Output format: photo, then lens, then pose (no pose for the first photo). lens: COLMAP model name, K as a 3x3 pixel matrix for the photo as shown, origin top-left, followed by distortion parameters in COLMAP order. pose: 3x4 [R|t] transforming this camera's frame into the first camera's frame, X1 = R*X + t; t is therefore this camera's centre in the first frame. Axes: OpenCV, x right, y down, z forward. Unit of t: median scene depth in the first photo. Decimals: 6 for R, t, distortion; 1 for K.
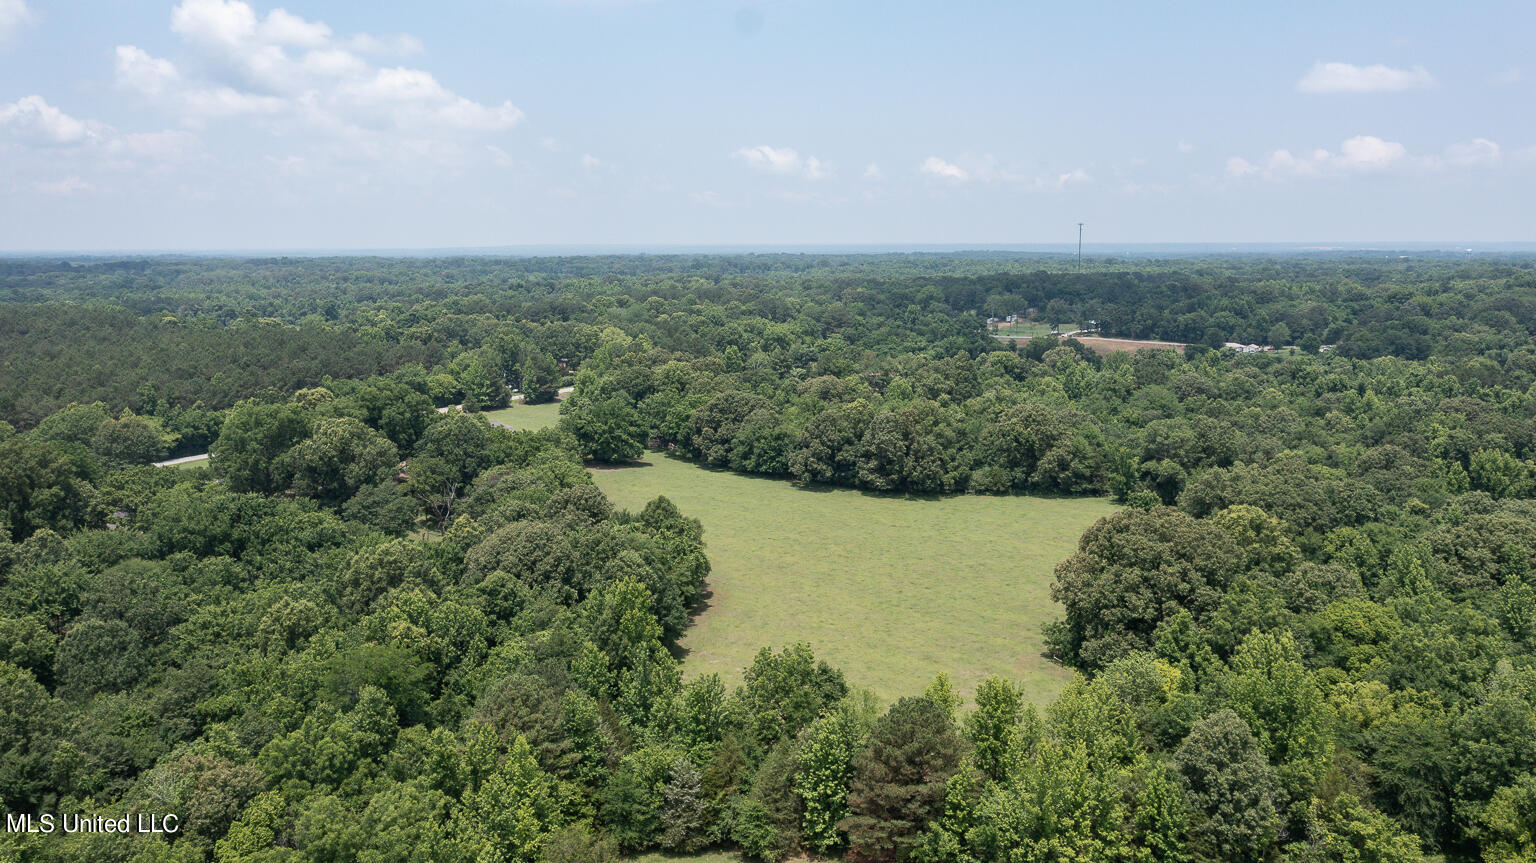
lens RADIAL K [[1230.3, 0, 768.0], [0, 1230.3, 431.5], [0, 0, 1]] dist [-0.015521, -0.003027]
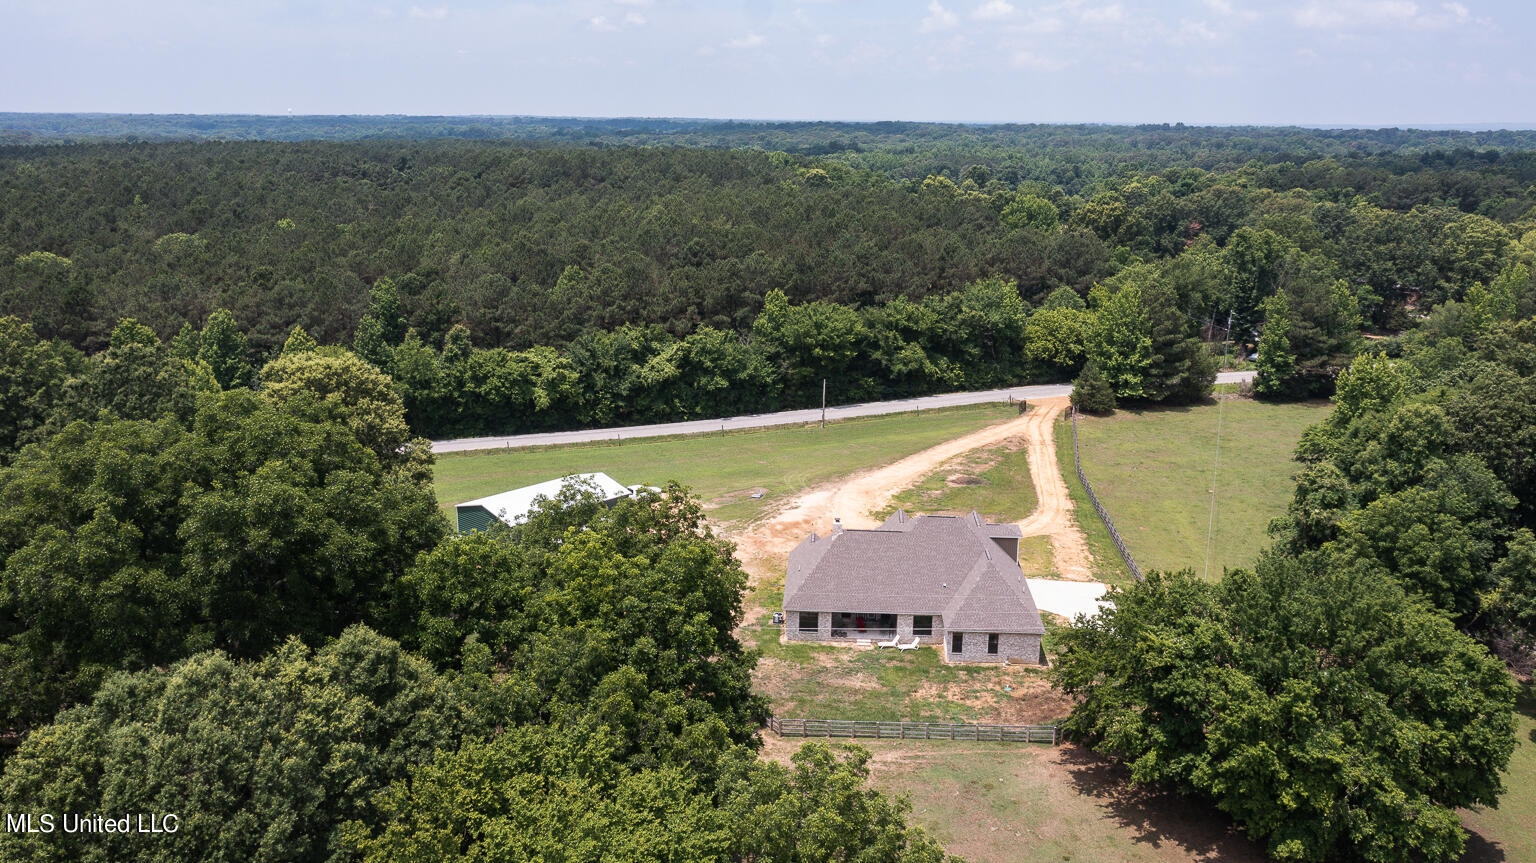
lens RADIAL K [[1230.3, 0, 768.0], [0, 1230.3, 431.5], [0, 0, 1]] dist [-0.015521, -0.003027]
pose [[0.748491, 0.172221, -0.640392, -0.050824], [-0.109374, 0.984524, 0.136932, -0.050344], [0.654064, -0.032450, 0.755743, 0.573642]]
